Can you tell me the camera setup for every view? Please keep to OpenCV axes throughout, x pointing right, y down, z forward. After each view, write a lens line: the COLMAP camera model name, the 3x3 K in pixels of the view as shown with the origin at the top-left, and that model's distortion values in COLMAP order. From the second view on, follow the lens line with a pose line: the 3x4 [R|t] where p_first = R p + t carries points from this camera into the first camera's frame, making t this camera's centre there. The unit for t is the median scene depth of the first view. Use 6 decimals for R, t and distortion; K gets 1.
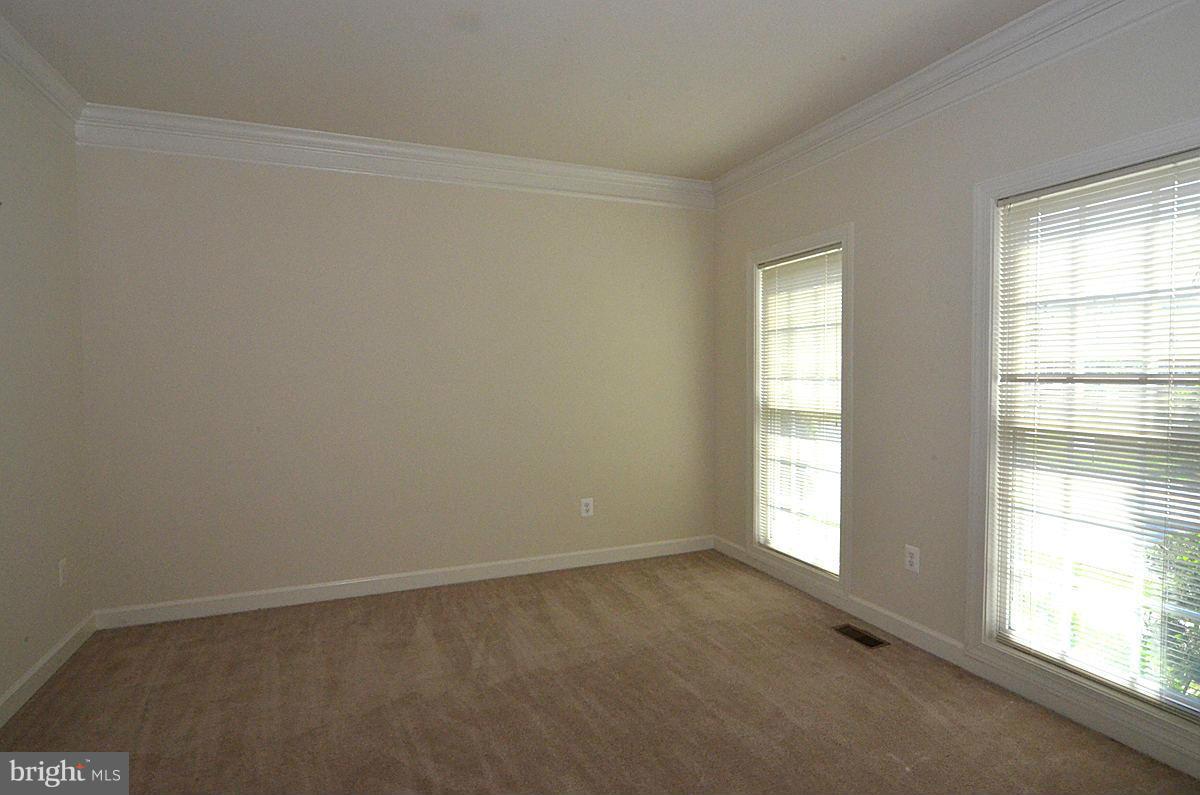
lens RADIAL K [[639.0, 0, 628.6], [0, 639.0, 399.4], [0, 0, 1]] dist [-0.001795, 0.000401]
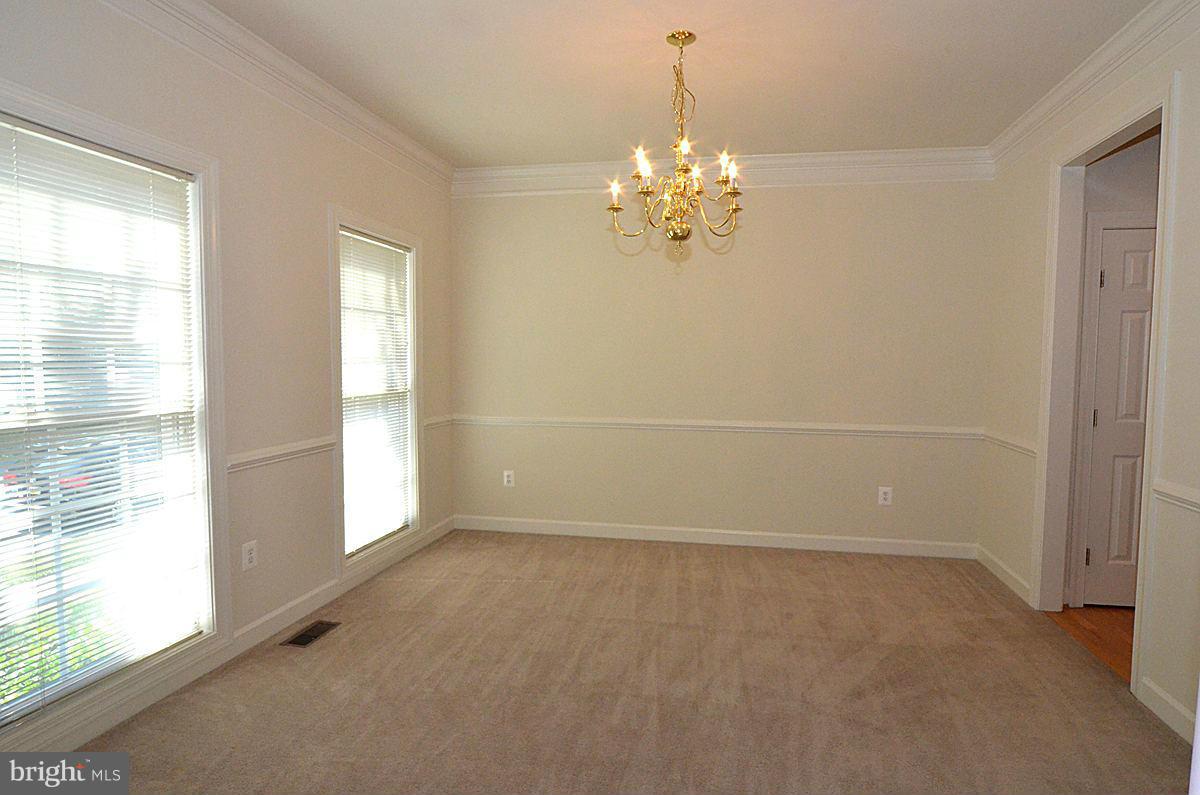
lens RADIAL K [[639.0, 0, 628.6], [0, 639.0, 399.4], [0, 0, 1]] dist [-0.001795, 0.000401]
pose [[-0.835586, -0.026988, 0.548697, -0.530386], [0.026870, 0.995589, 0.089888, -0.046764], [-0.548702, 0.089853, -0.831175, 1.466515]]
